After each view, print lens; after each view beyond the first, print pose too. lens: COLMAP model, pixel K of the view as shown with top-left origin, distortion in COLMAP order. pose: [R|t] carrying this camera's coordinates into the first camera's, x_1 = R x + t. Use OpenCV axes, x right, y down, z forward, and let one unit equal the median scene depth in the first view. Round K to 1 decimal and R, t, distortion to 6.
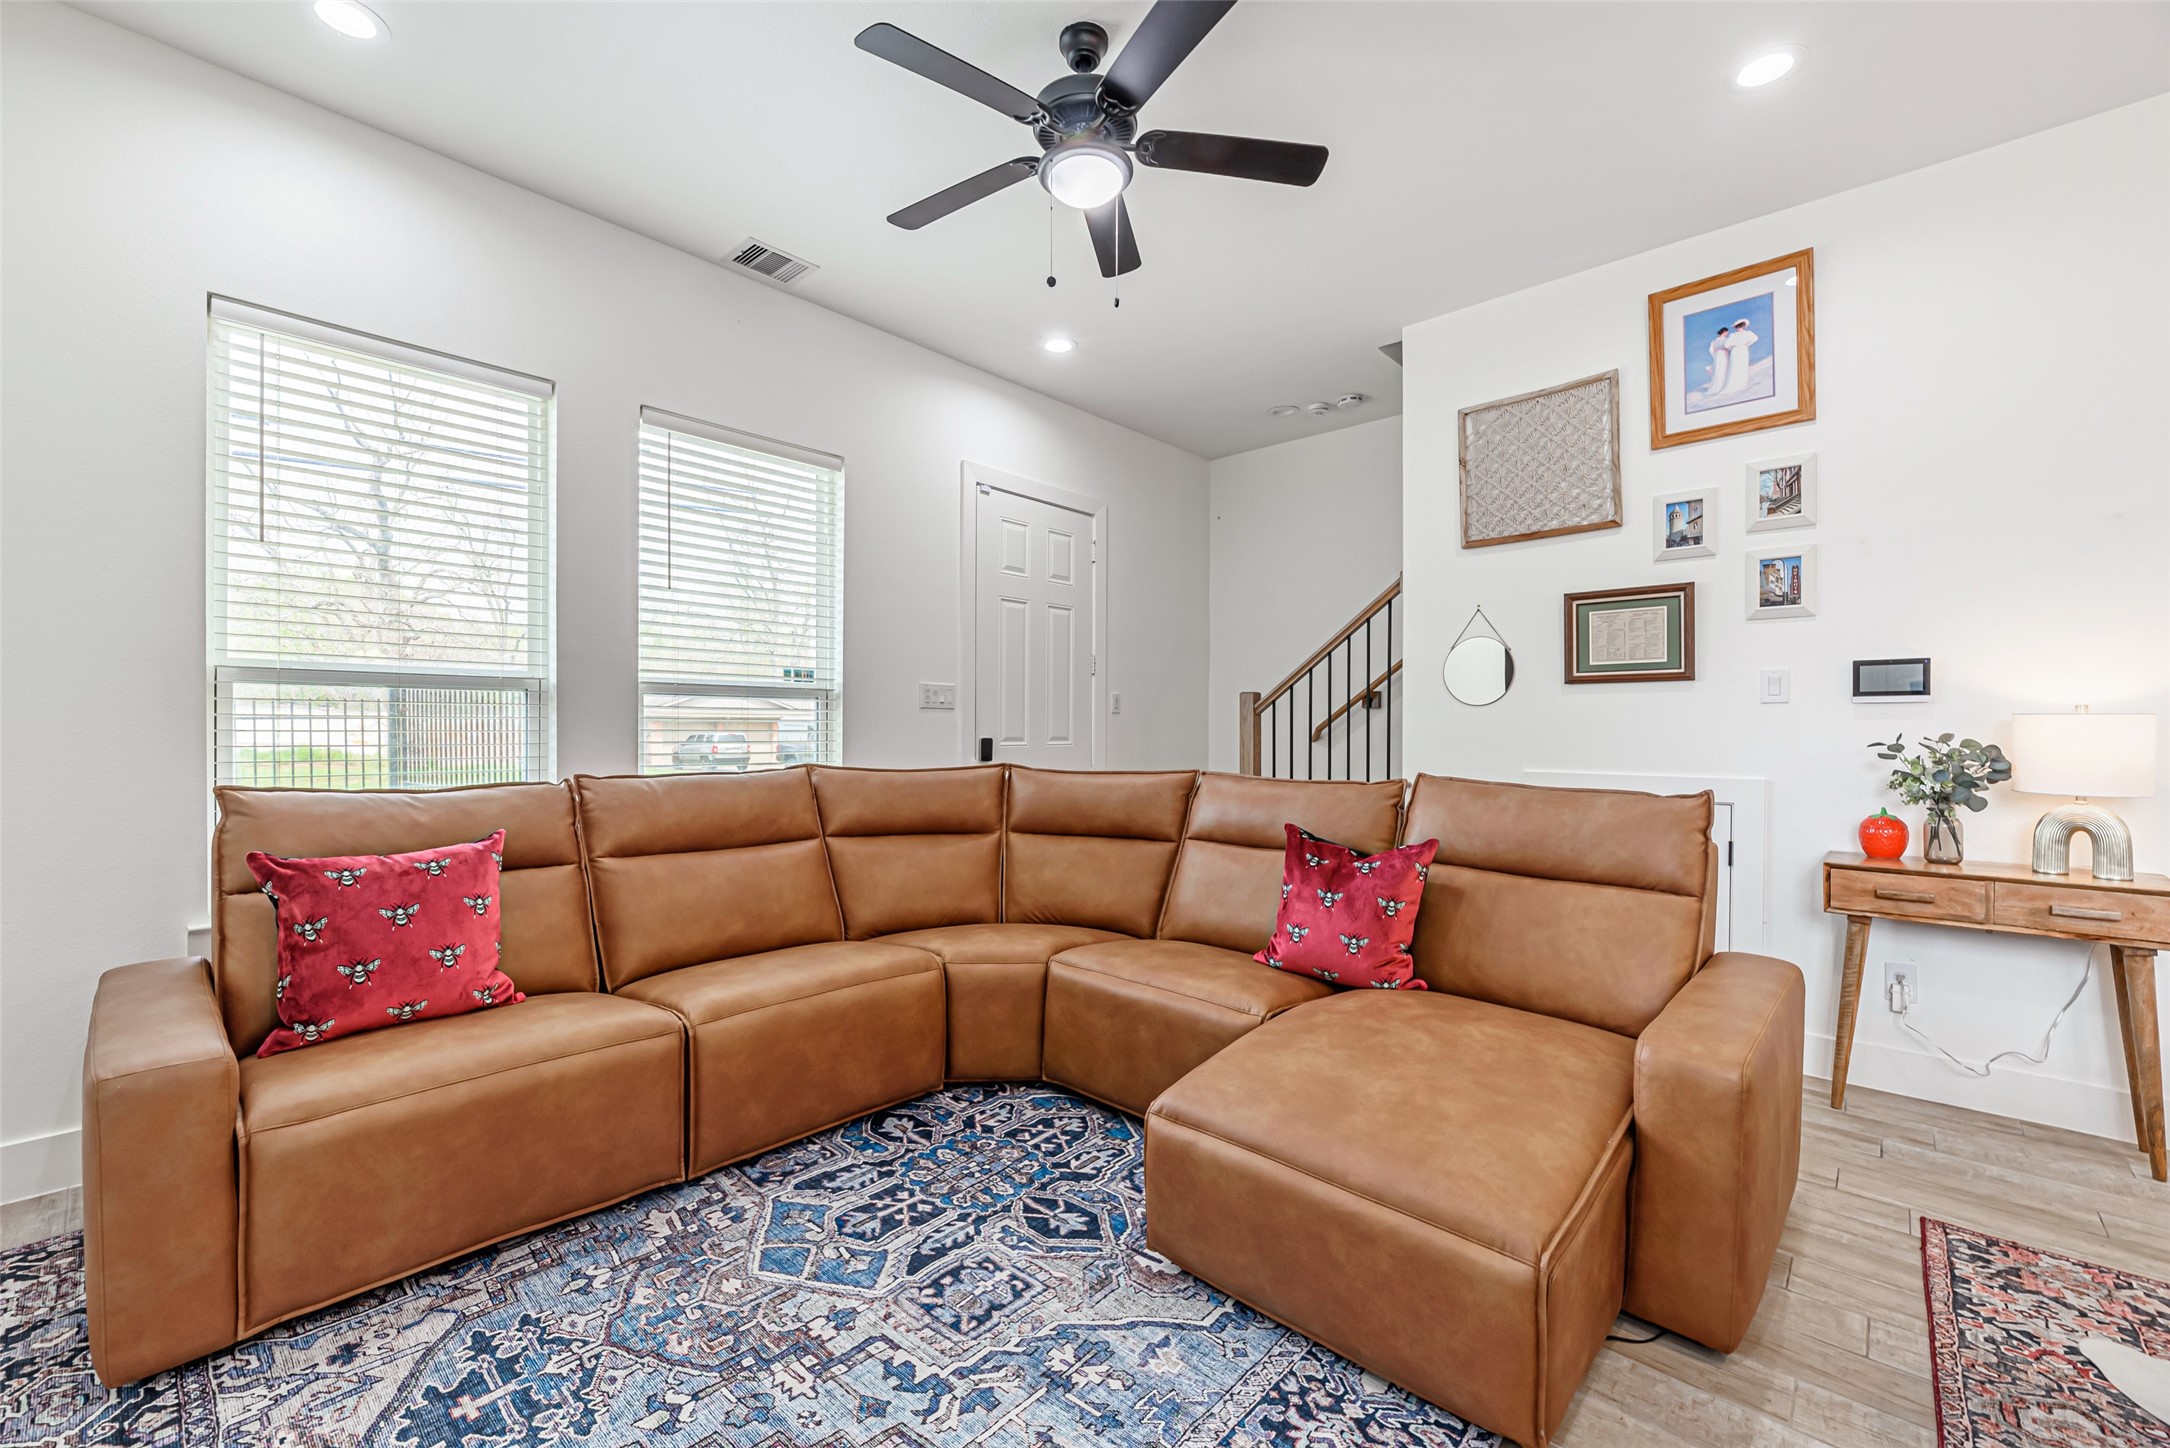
lens RADIAL K [[880.7, 0, 1085.9], [0, 880.7, 727.8], [0, 0, 1]] dist [-0.000330, -0.000372]
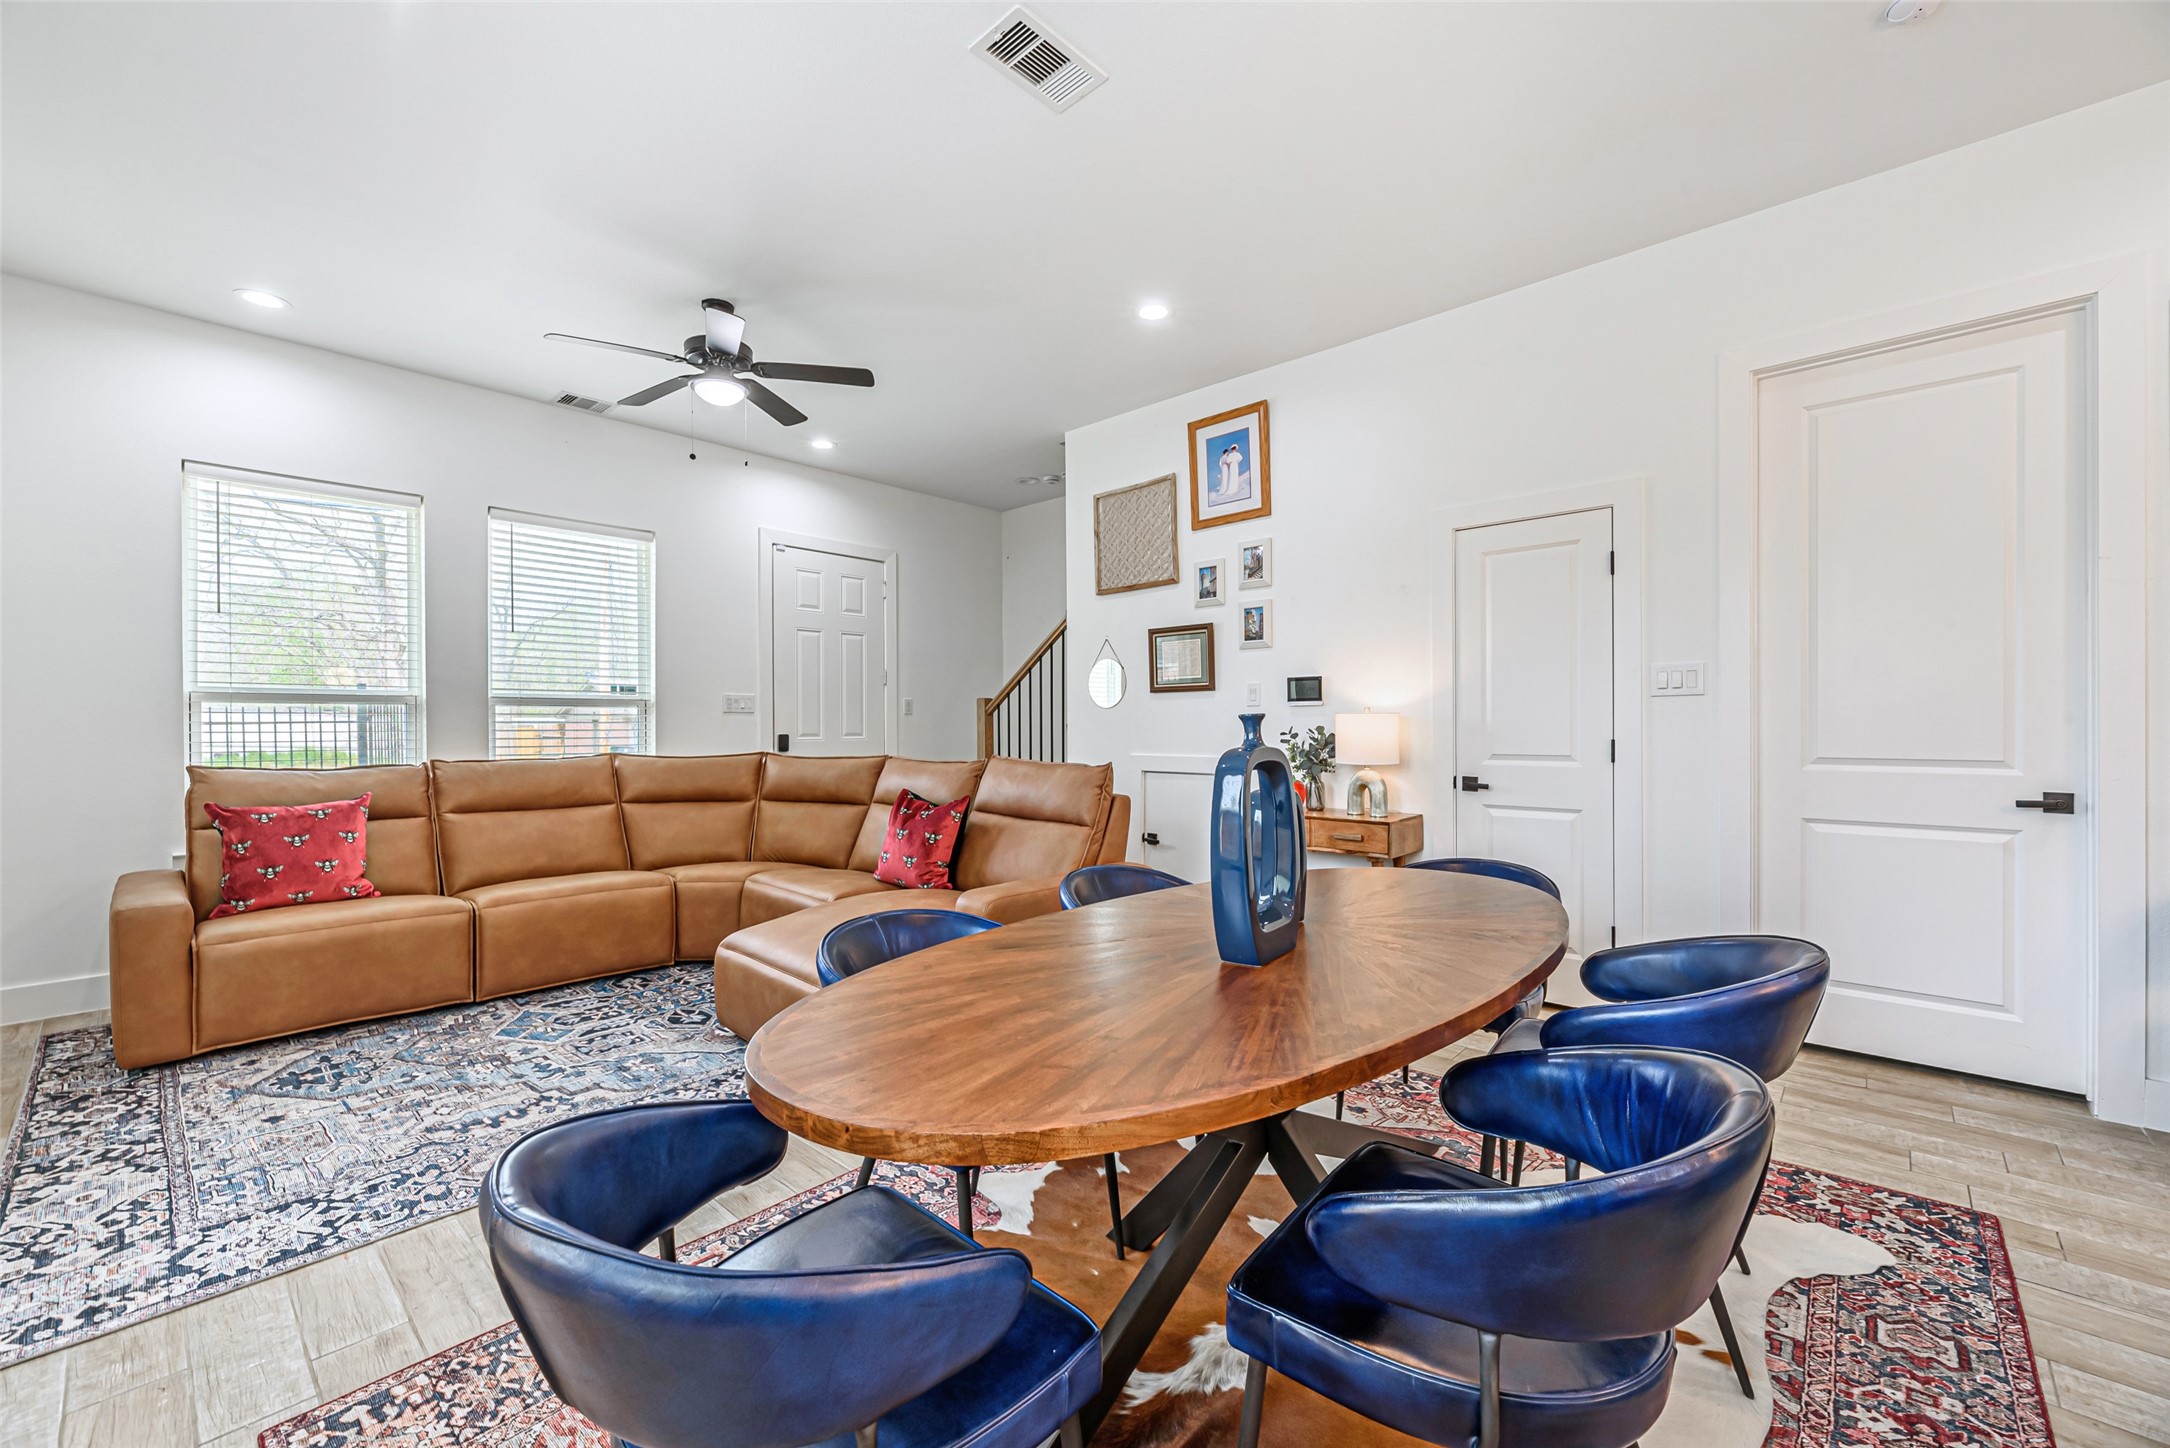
lens RADIAL K [[862.2, 0, 1079.3], [0, 862.2, 725.2], [0, 0, 1]] dist [0.004093, -0.000113]
pose [[0.999964, -0.007636, -0.003619, 0.616846], [0.007636, 0.999971, -0.000211, 0.002660], [0.003620, 0.000183, 0.999993, -0.553060]]
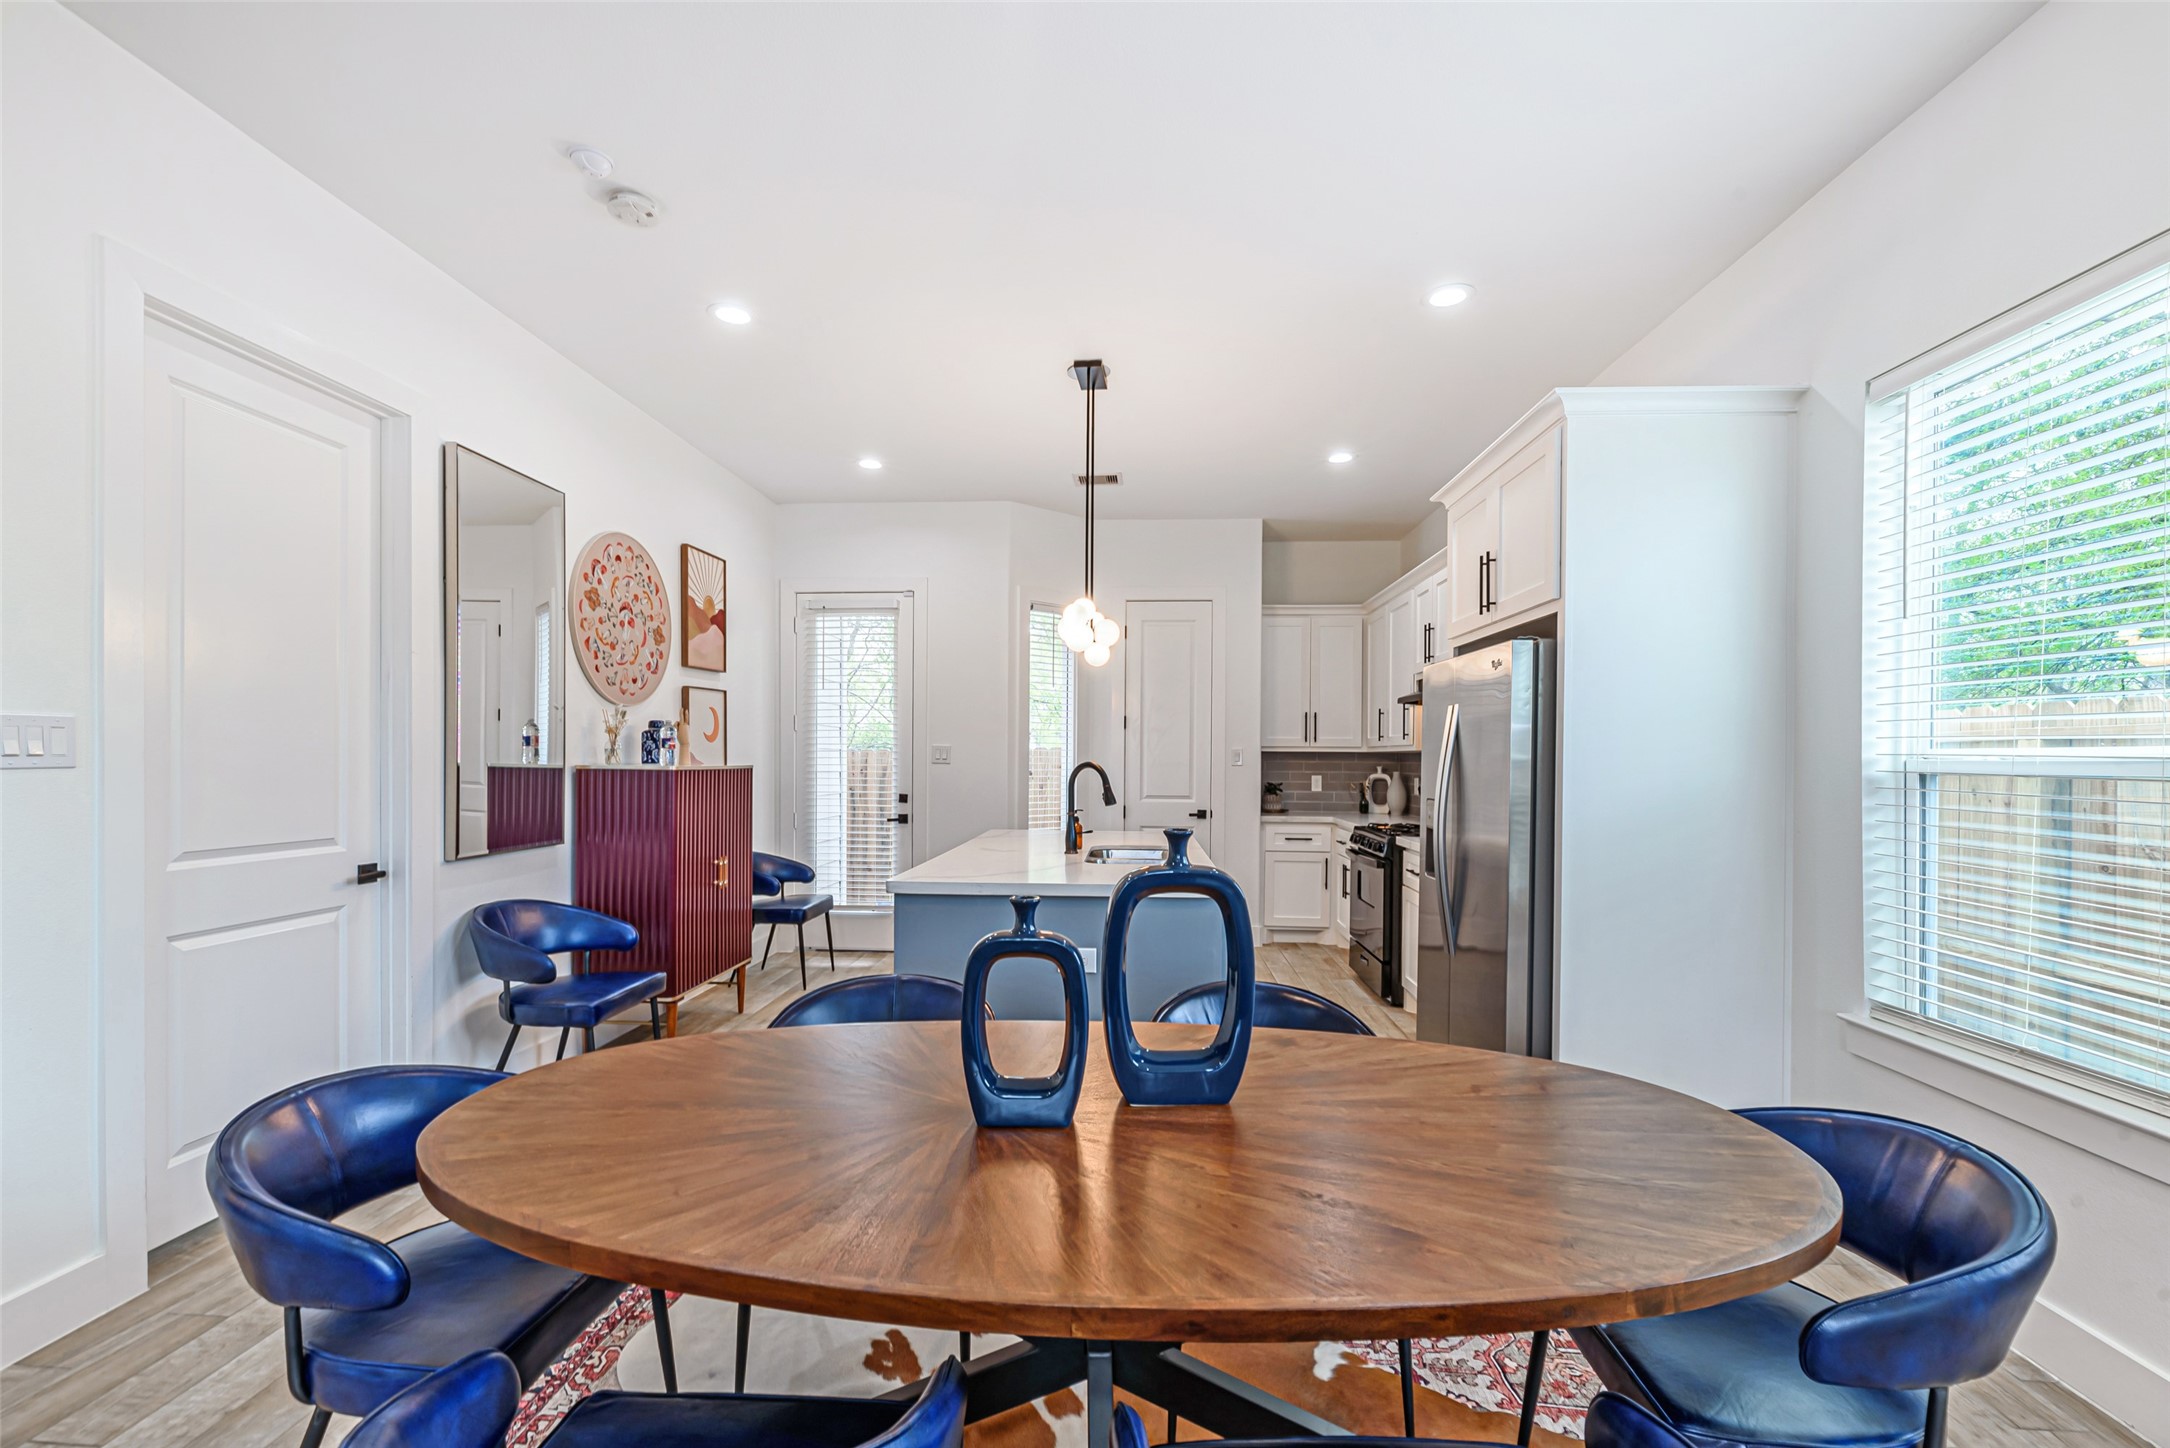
lens RADIAL K [[914.6, 0, 1073.7], [0, 914.6, 763.2], [0, 0, 1]] dist [-0.000458, -0.000446]
pose [[-0.621242, -0.010408, 0.783550, 0.311397], [-0.006663, 0.999946, 0.007999, -0.052239], [-0.783591, -0.000251, -0.621277, 0.529453]]
